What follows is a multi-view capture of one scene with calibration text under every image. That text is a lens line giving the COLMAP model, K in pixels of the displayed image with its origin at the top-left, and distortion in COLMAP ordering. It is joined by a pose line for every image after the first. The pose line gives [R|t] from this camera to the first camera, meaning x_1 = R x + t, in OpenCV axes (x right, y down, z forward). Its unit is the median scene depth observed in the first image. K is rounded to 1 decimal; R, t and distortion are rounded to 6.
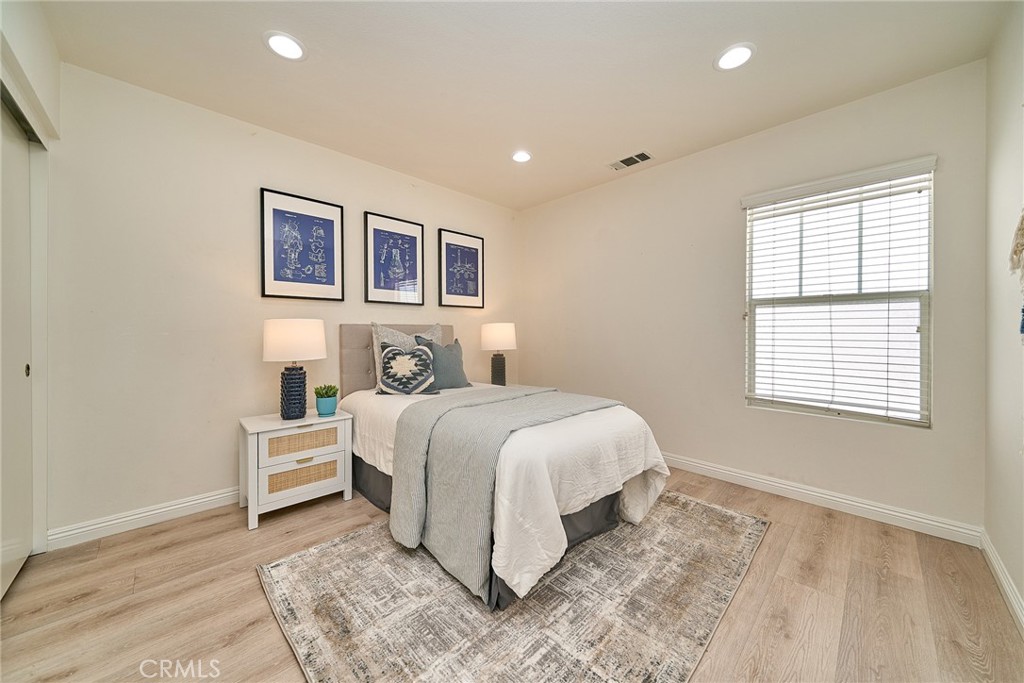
lens RADIAL K [[354.2, 0, 481.5], [0, 354.2, 361.8], [0, 0, 1]] dist [-0.037927, -0.000060]
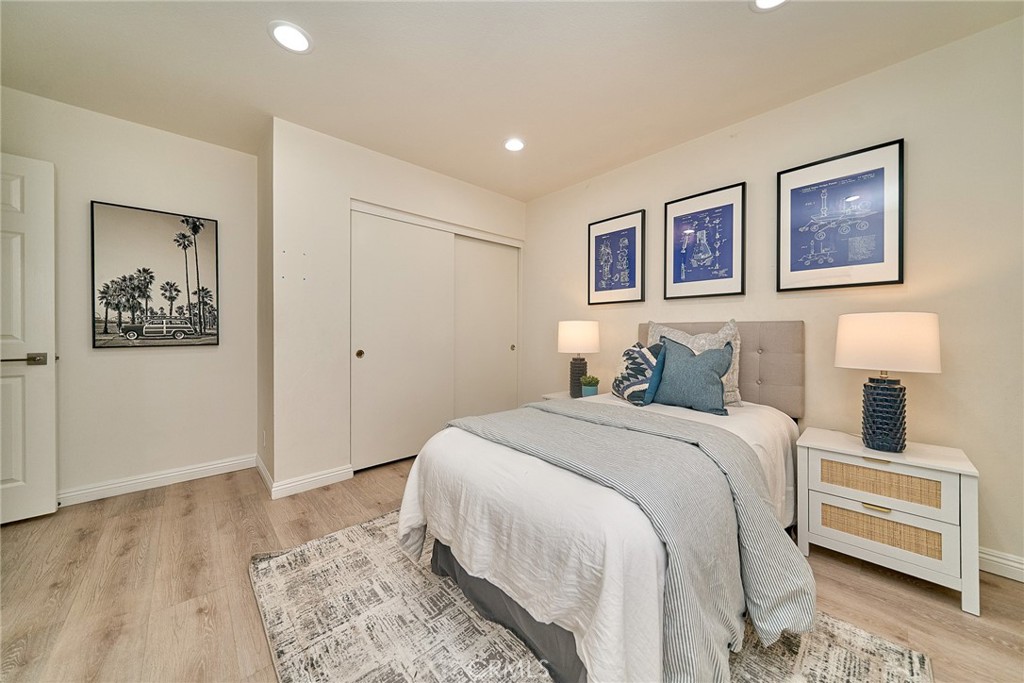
lens RADIAL K [[352.9, 0, 512.0], [0, 352.9, 341.5], [0, 0, 1]] dist [-0.000135, -0.000244]
pose [[0.014436, 0.024599, -0.999593, 0.645862], [-0.083096, 0.996269, 0.023318, -0.049730], [0.996437, 0.082725, 0.016426, 0.628974]]
